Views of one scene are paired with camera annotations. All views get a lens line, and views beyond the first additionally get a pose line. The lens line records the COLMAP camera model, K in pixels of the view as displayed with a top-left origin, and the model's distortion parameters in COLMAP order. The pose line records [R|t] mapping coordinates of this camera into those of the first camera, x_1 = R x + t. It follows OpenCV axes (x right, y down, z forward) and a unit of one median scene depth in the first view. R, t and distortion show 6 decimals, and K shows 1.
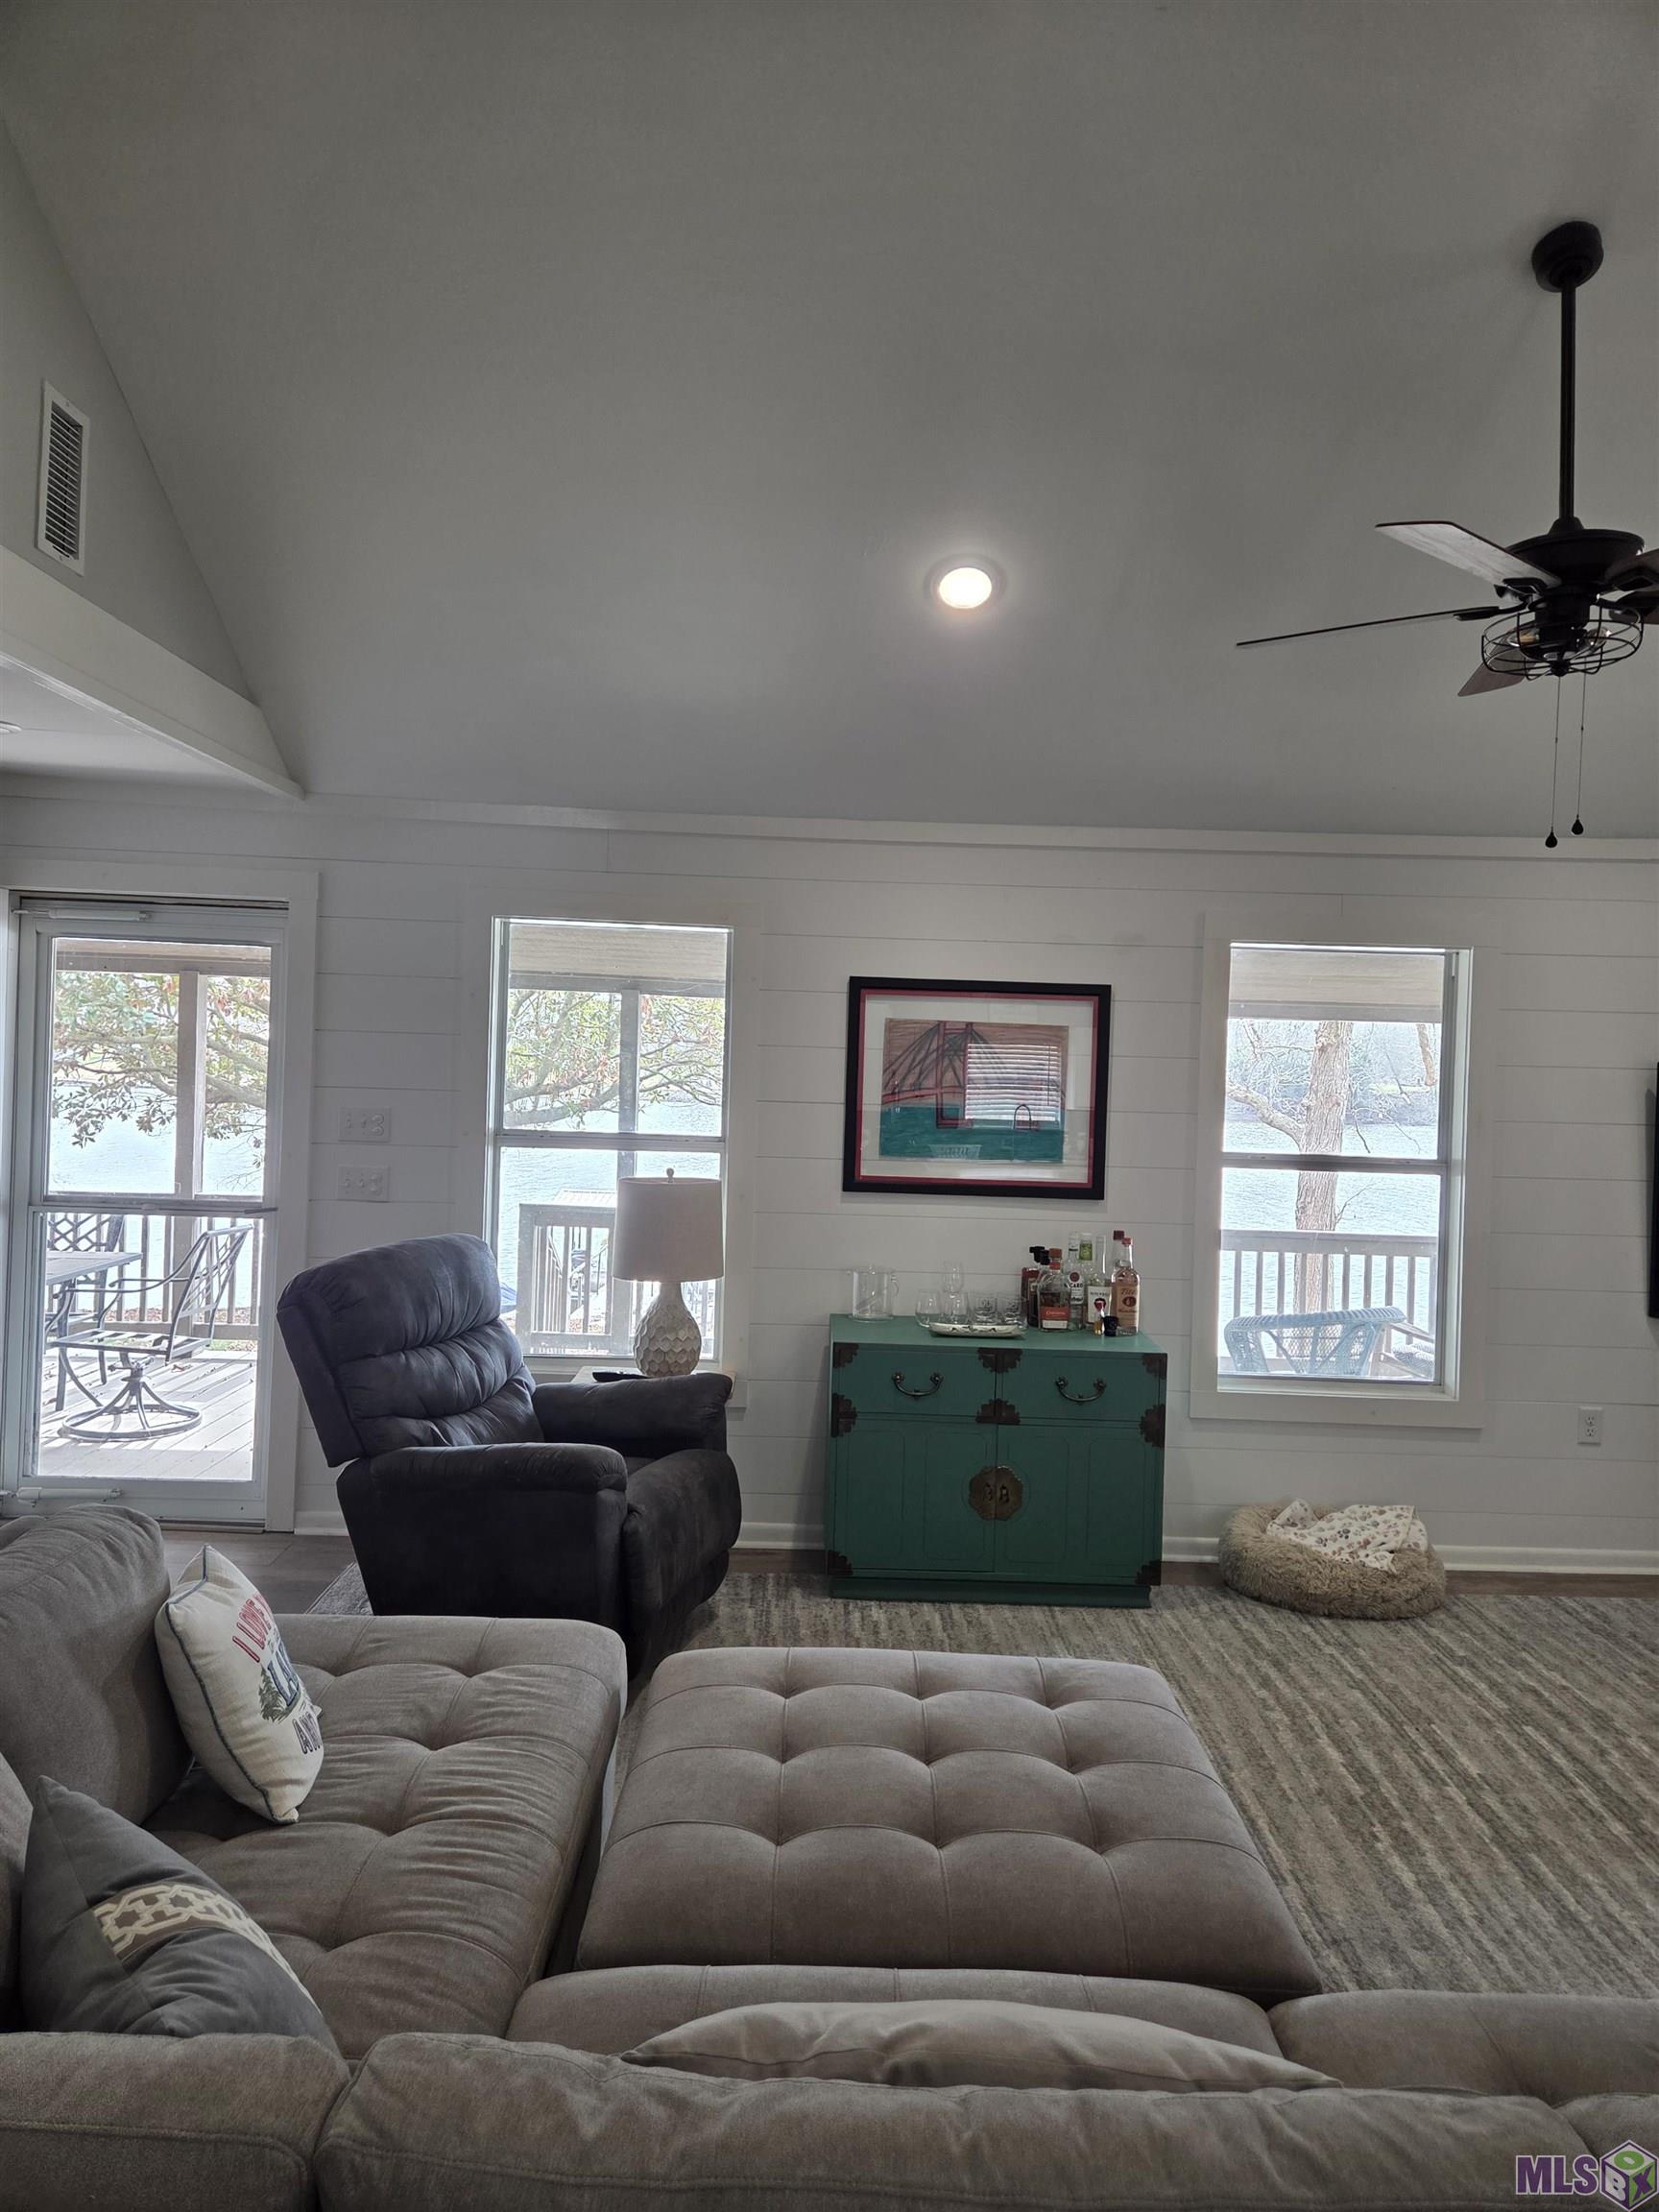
lens RADIAL K [[1479.6, 0, 840.3], [0, 1479.6, 1096.5], [0, 0, 1]] dist [0.093664, -0.087516]
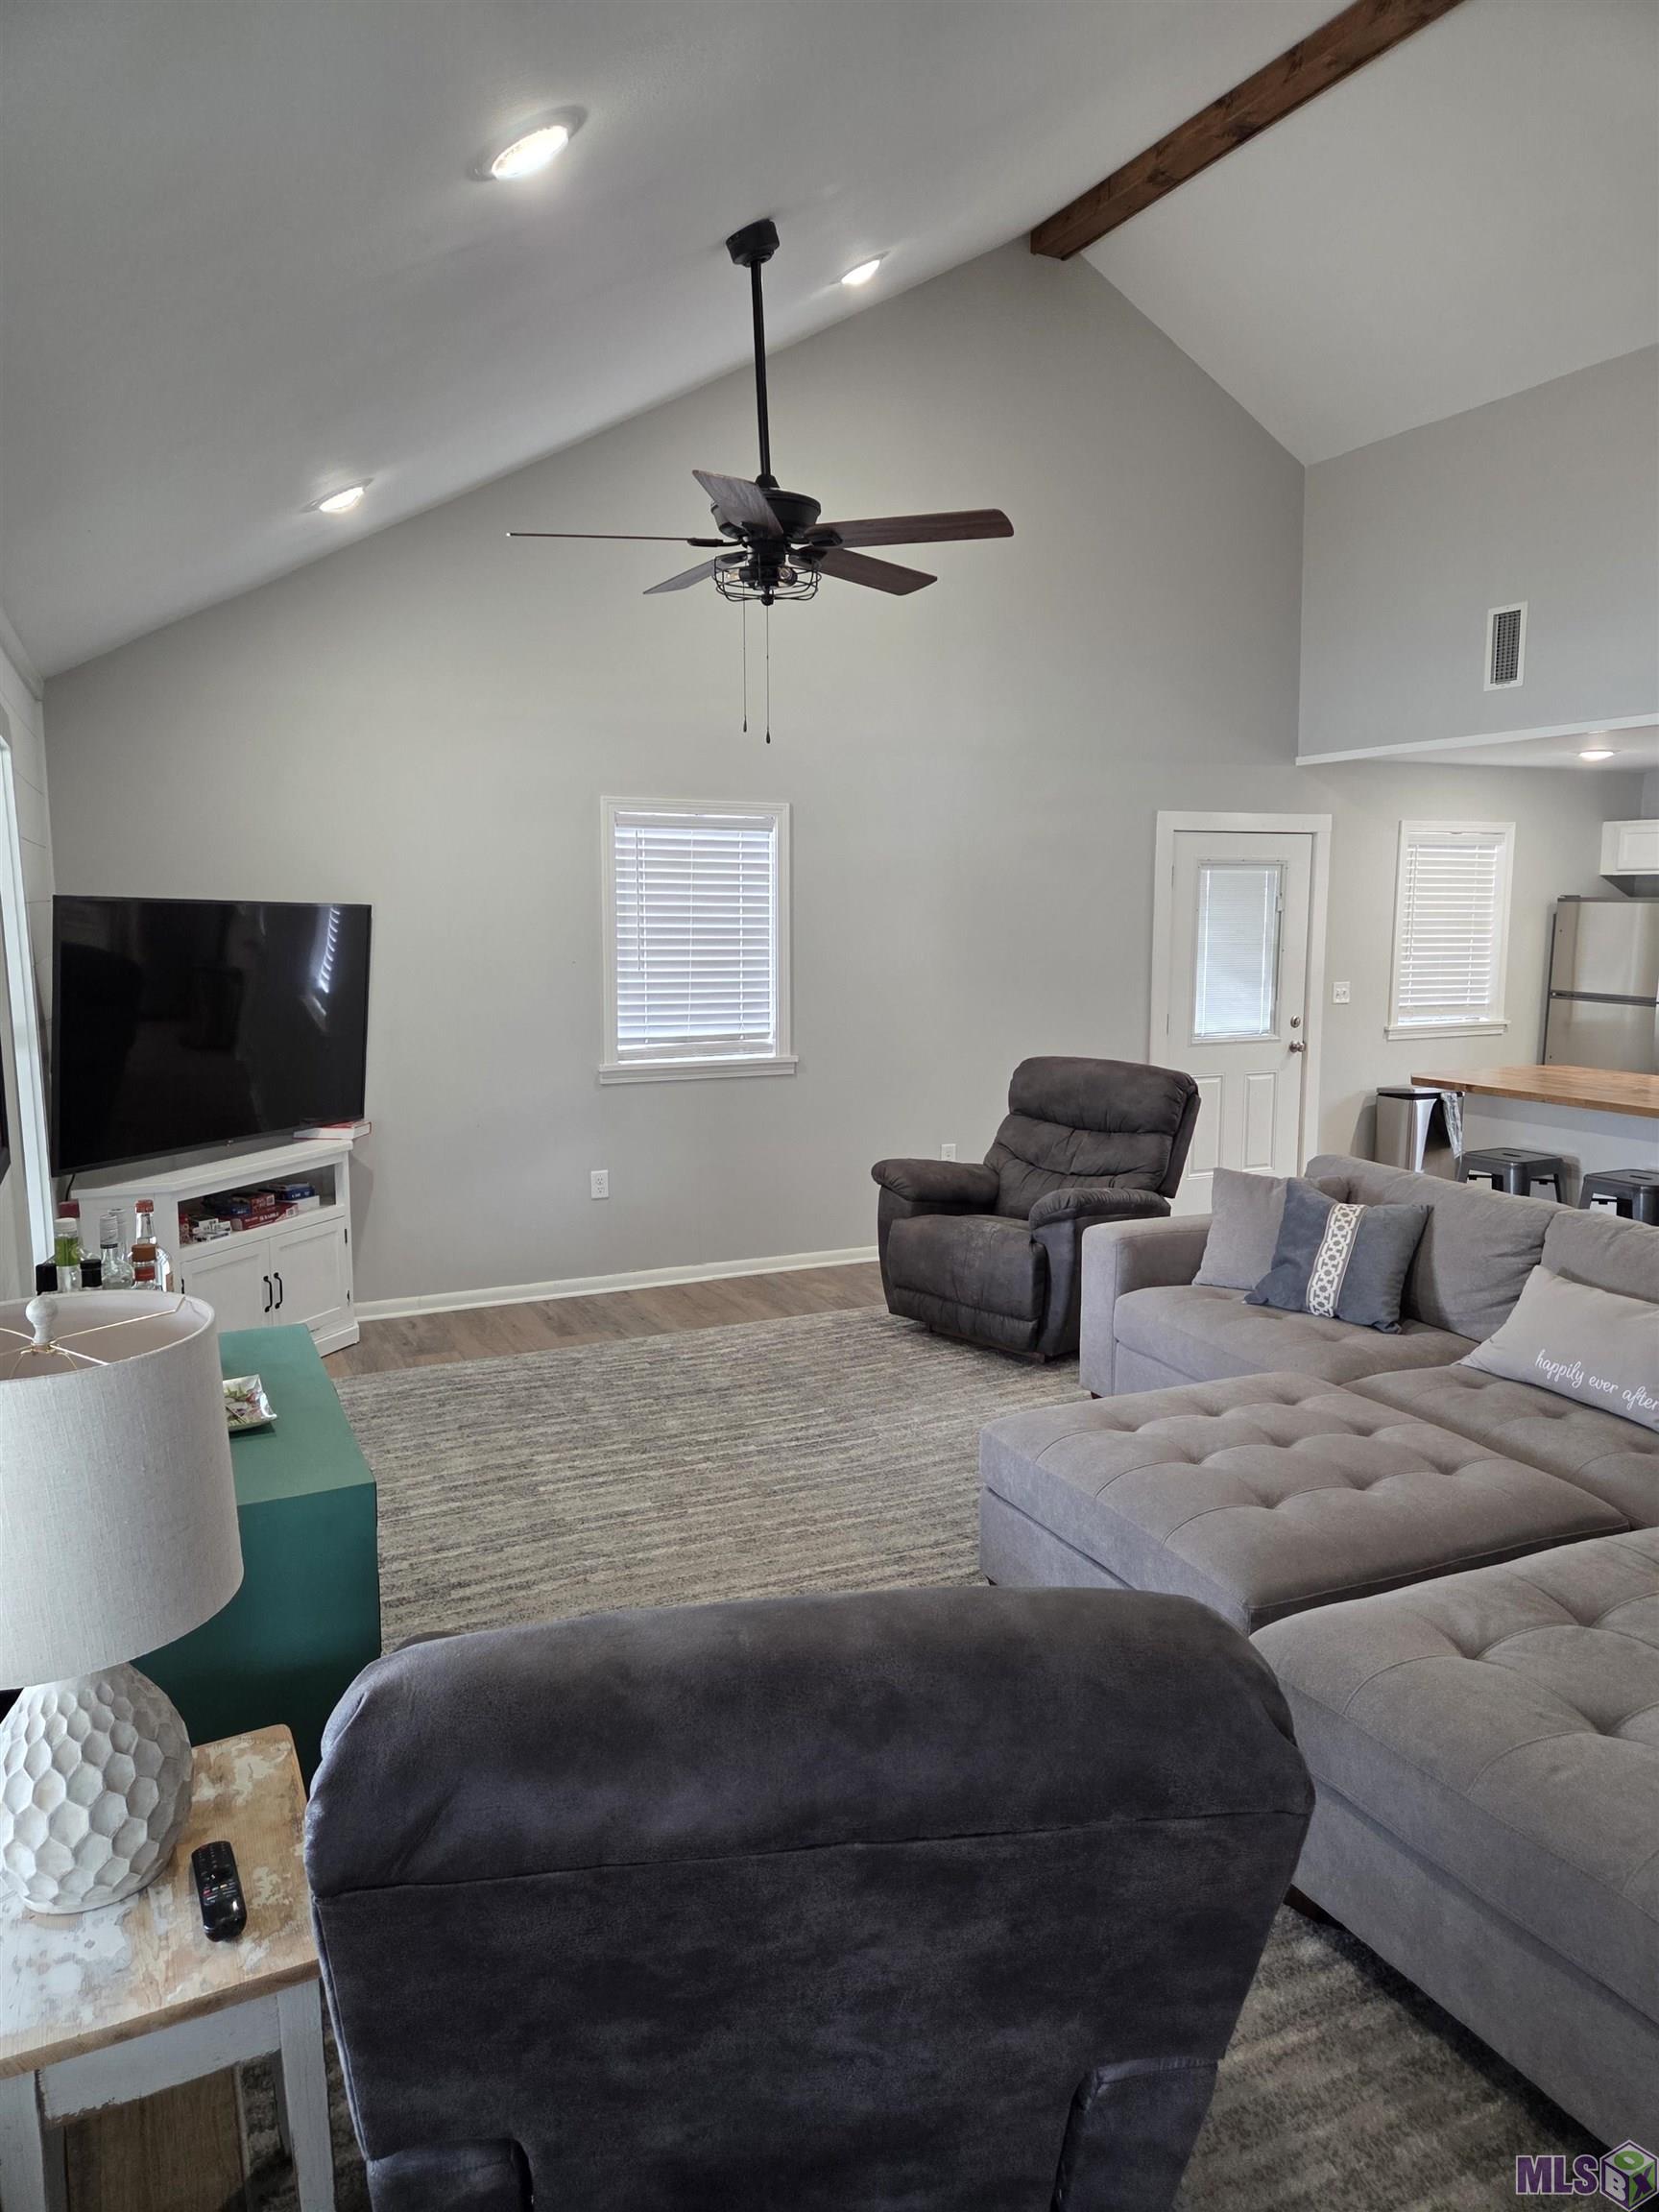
lens RADIAL K [[1479.6, 0, 840.3], [0, 1479.6, 1096.5], [0, 0, 1]] dist [0.093664, -0.087516]
pose [[-0.418378, -0.147609, 0.896198, -0.642619], [0.004934, 0.986322, 0.164757, -0.066824], [-0.908260, 0.073353, -0.411927, 1.292209]]
